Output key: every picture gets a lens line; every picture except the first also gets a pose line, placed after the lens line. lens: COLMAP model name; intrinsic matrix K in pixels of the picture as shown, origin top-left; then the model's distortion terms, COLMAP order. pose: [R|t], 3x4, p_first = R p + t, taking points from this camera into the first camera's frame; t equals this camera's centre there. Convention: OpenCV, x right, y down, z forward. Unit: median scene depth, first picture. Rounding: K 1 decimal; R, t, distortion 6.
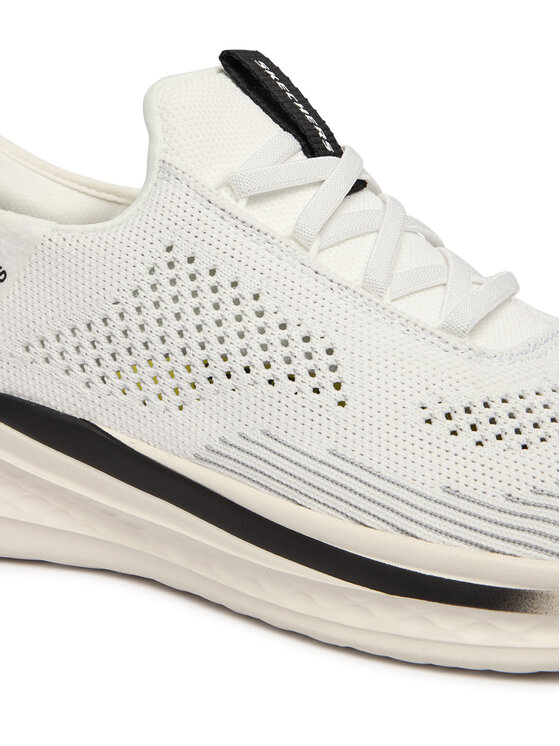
lens RADIAL K [[1276.6, 0, 280.0], [0, 1276.6, 373.0], [0, 0, 1]] dist [-0.000371, -0.022640]
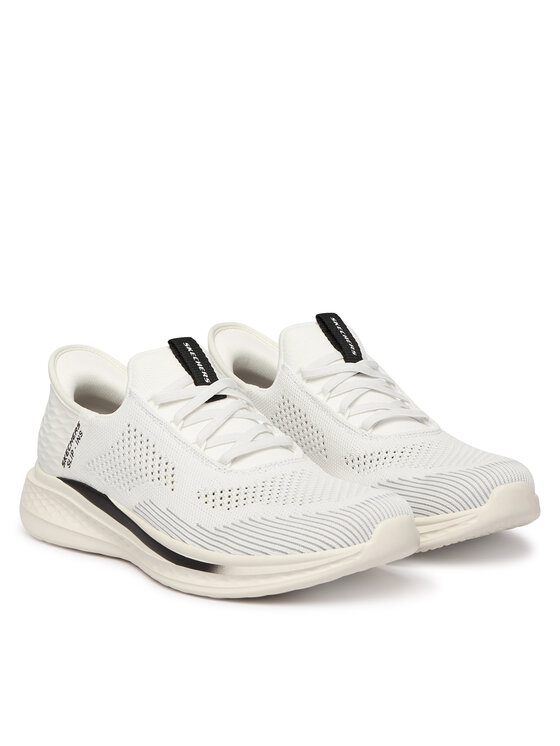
lens RADIAL K [[1542.0, 0, 280.0], [0, 1542.0, 373.0], [0, 0, 1]] dist [-0.422988, -0.070224]
pose [[0.895399, -0.000169, -0.445265, 1.510922], [-0.041906, 0.995529, -0.084649, 0.040674], [0.443288, 0.094454, 0.891389, -1.535096]]
